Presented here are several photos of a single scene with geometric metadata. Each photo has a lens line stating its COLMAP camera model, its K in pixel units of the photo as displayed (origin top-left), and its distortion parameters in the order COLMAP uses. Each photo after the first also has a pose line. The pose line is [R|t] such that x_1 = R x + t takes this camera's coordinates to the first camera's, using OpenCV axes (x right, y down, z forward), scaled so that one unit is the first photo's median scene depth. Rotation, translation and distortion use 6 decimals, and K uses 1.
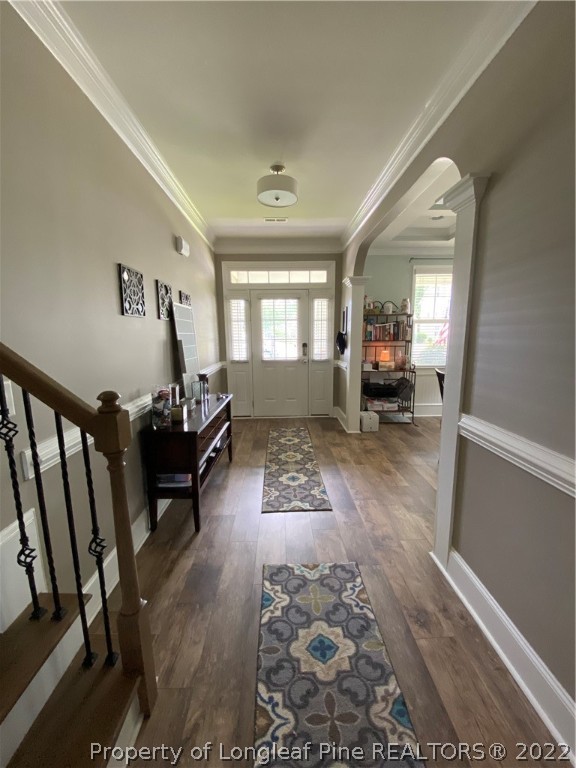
lens RADIAL K [[312.1, 0, 288.5], [0, 312.1, 383.5], [0, 0, 1]] dist [-0.008597, -0.005764]
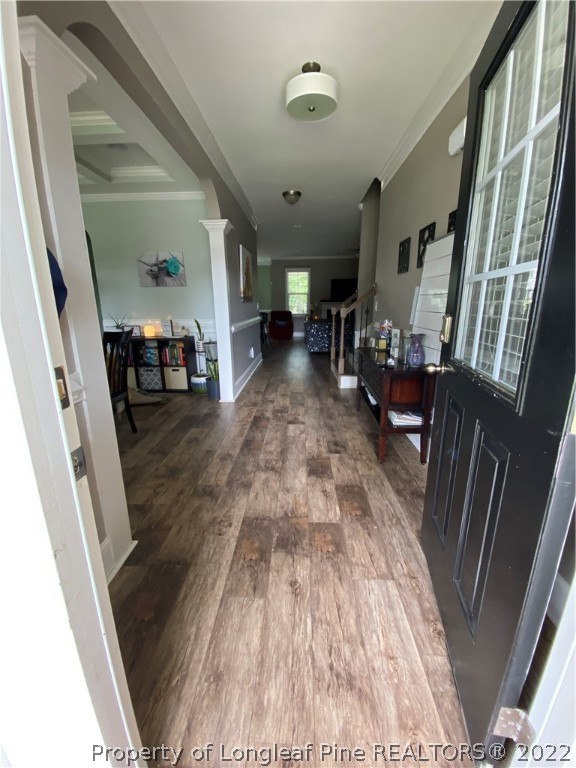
lens RADIAL K [[312.1, 0, 288.8], [0, 312.1, 380.4], [0, 0, 1]] dist [-0.008597, -0.005764]
pose [[-0.997508, -0.001195, 0.070549, -0.027825], [0.026381, 0.921022, 0.388617, -0.207315], [-0.065442, 0.389509, -0.918695, 1.580862]]
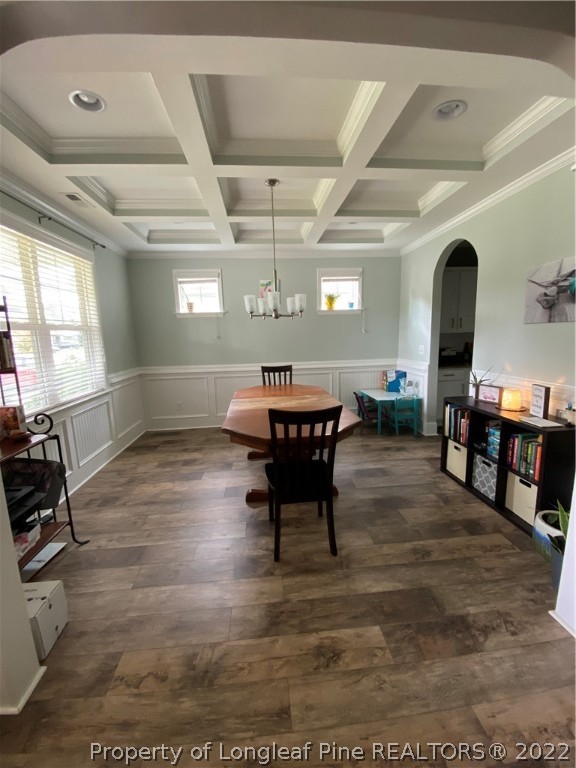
lens RADIAL K [[312.1, 0, 287.8], [0, 312.1, 383.6], [0, 0, 1]] dist [-0.008597, -0.005764]
pose [[-0.058151, -0.143344, 0.987963, -0.062787], [0.187998, 0.970359, 0.151856, -0.161038], [-0.980446, 0.194565, -0.029479, 0.889312]]
